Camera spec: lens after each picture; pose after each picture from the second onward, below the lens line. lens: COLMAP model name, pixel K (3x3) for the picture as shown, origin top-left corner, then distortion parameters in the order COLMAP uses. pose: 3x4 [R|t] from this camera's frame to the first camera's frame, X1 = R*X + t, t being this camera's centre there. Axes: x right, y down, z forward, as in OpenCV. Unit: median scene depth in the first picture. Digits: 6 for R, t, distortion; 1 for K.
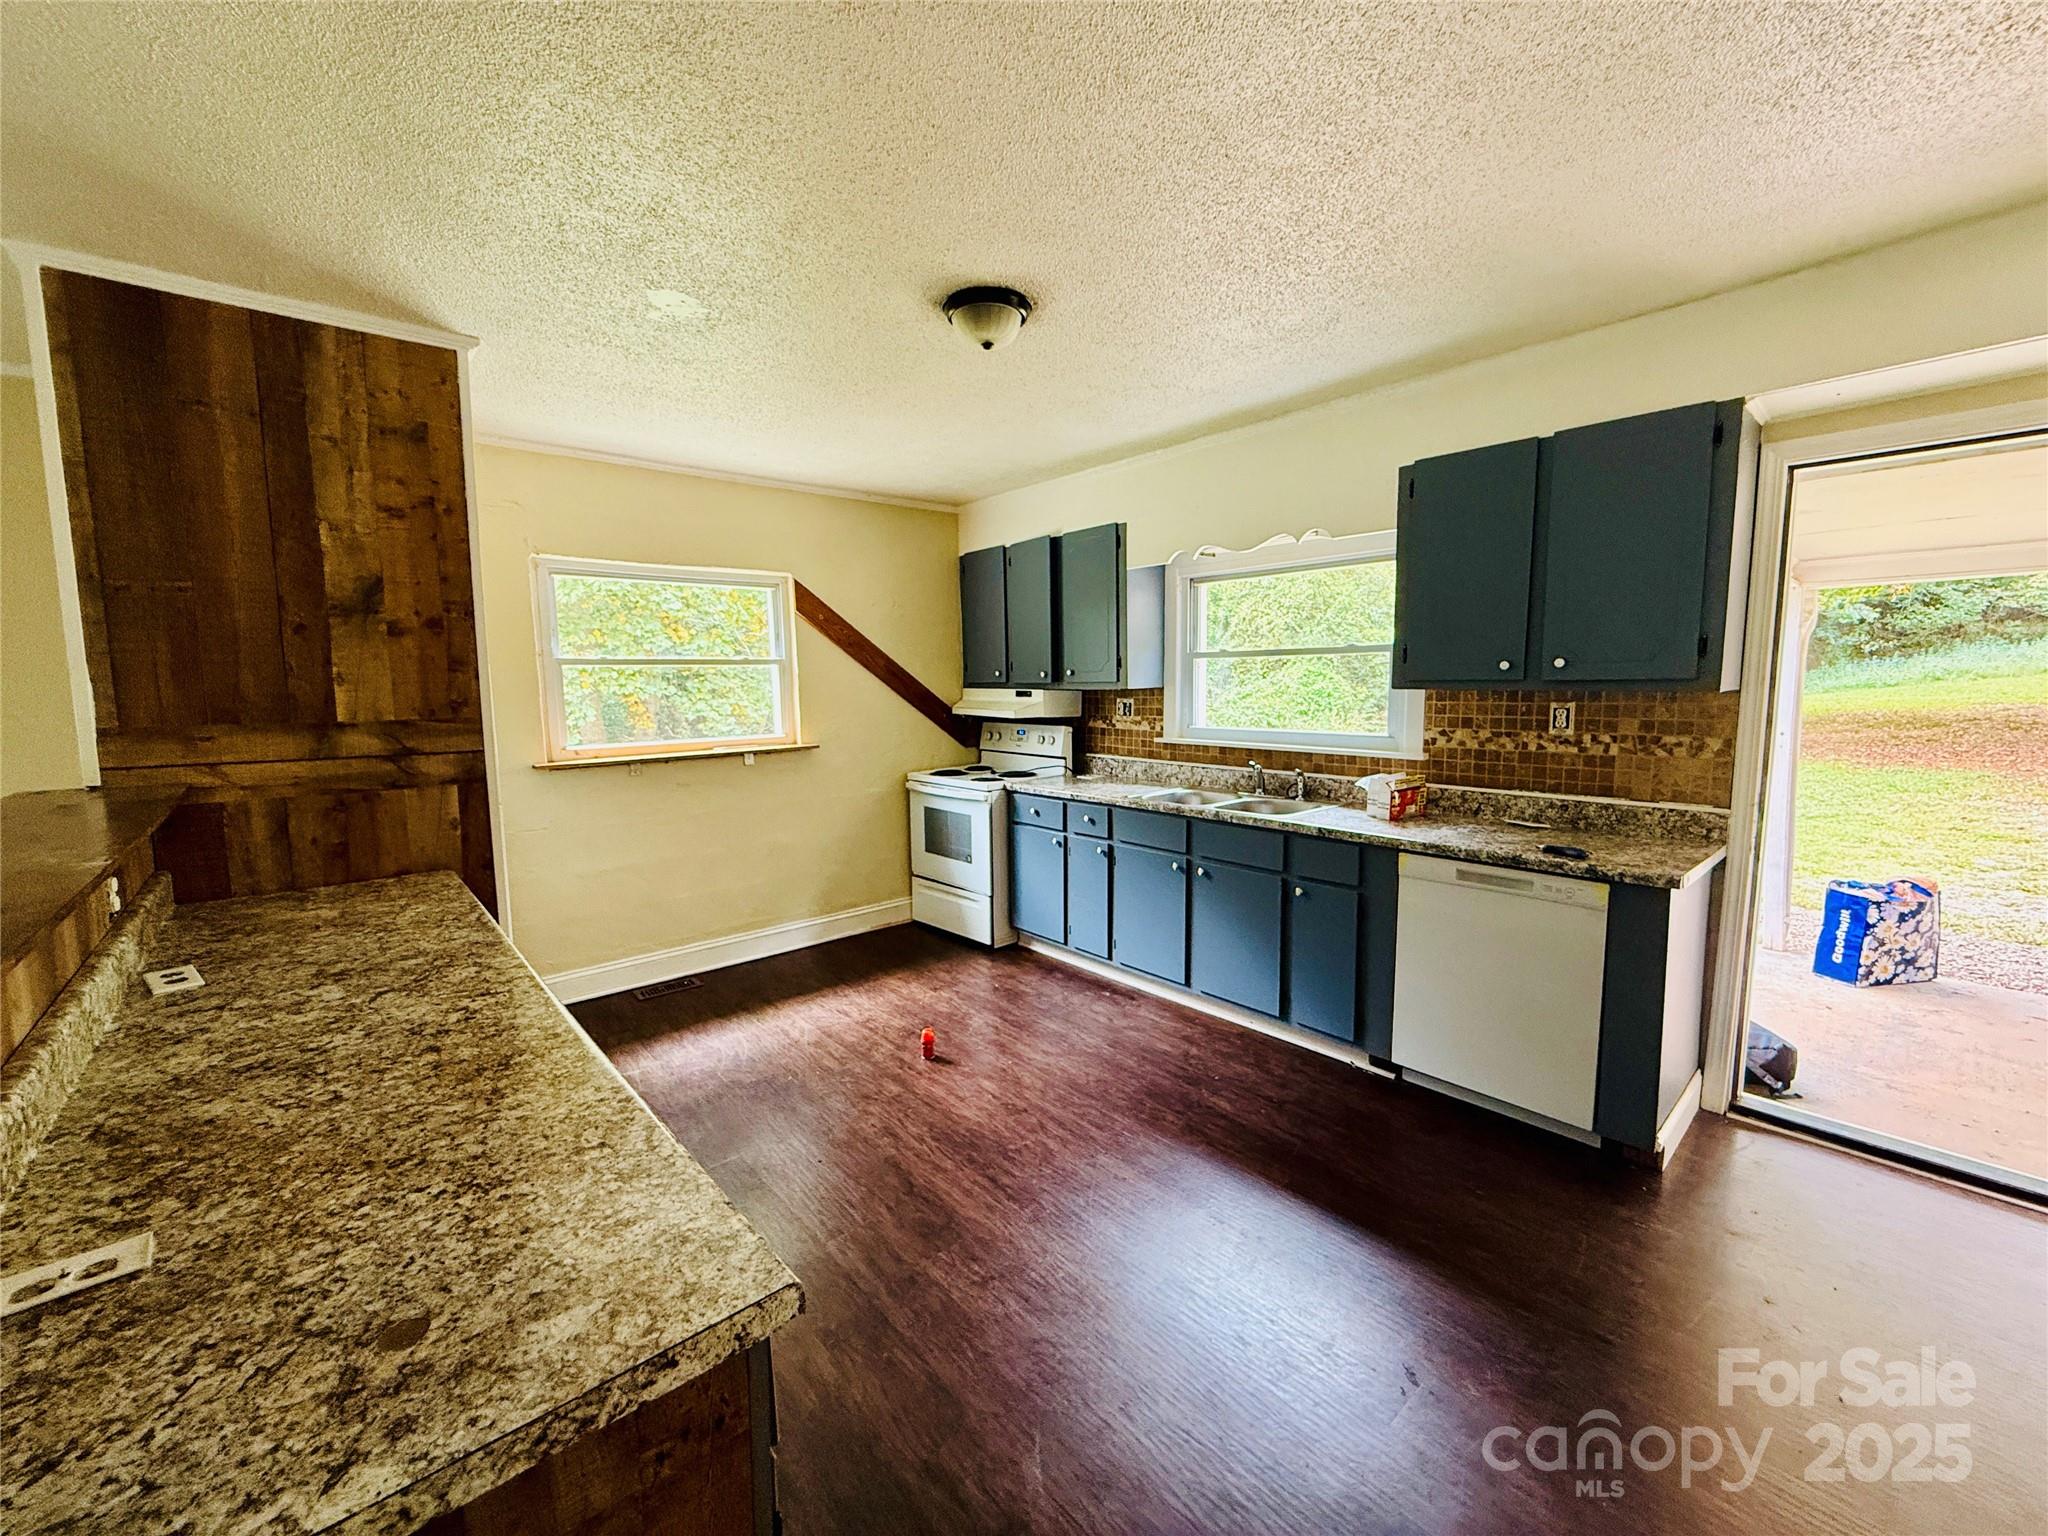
lens RADIAL K [[815.8, 0, 1023.6], [0, 815.8, 772.6], [0, 0, 1]] dist [-0.004080, -0.000019]
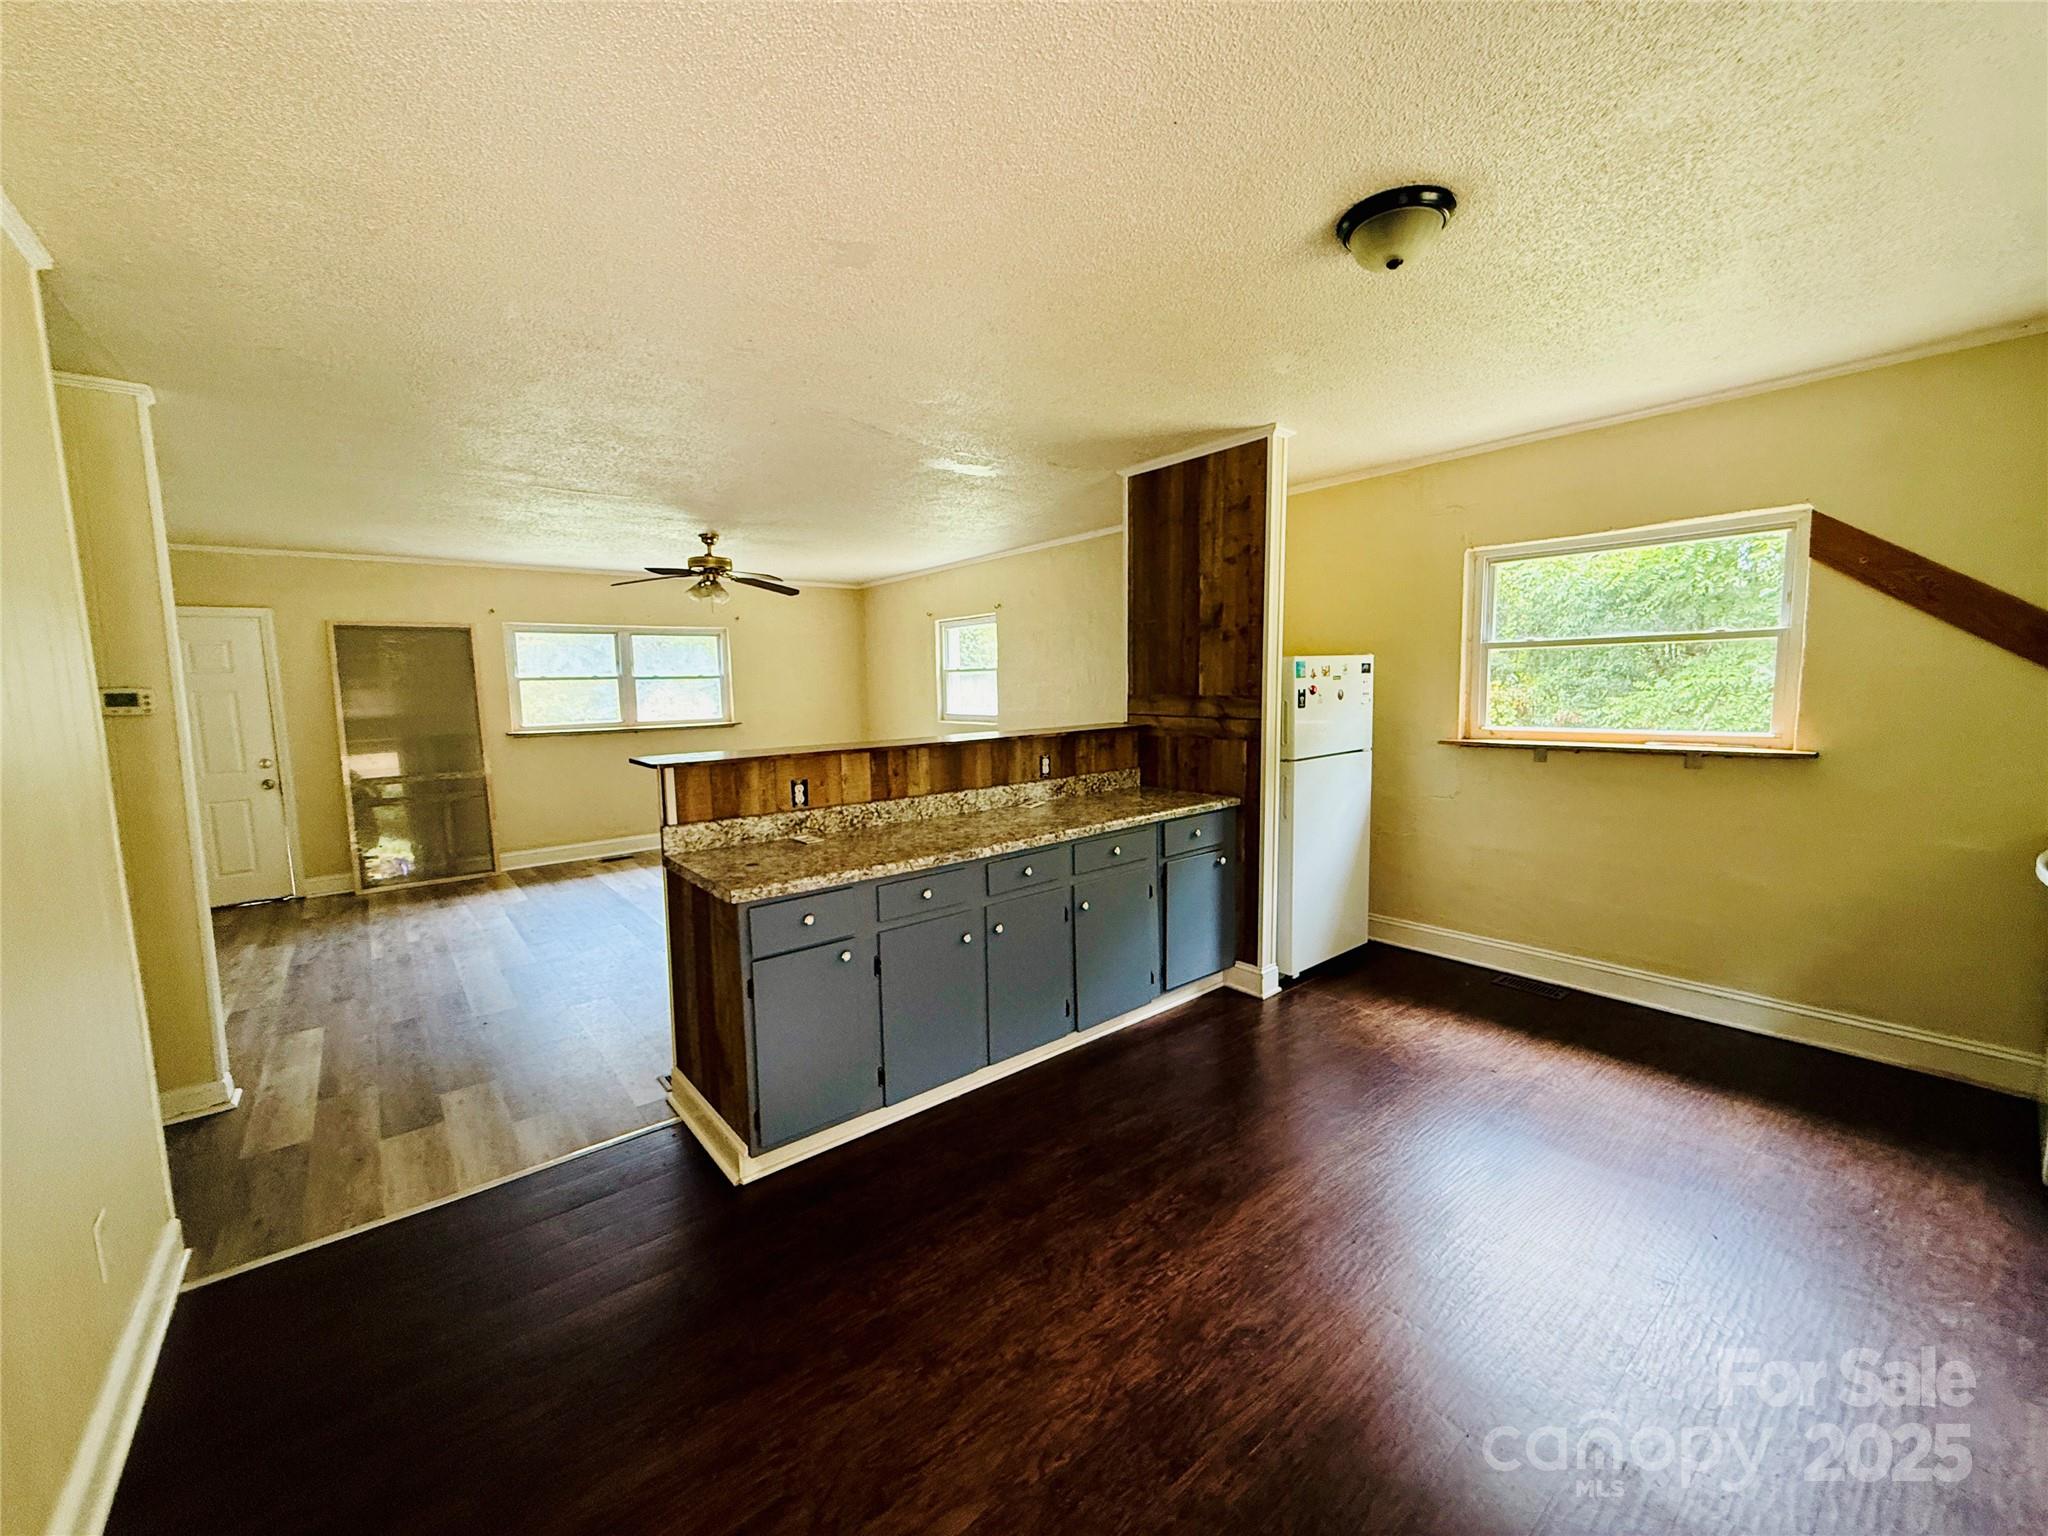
lens RADIAL K [[815.8, 0, 1024.1], [0, 815.8, 763.7], [0, 0, 1]] dist [-0.004080, -0.000019]
pose [[-0.032255, 0.118988, -0.992372, 0.805954], [-0.087624, 0.988729, 0.121399, -0.091379], [0.995631, 0.090871, -0.021465, 0.668819]]
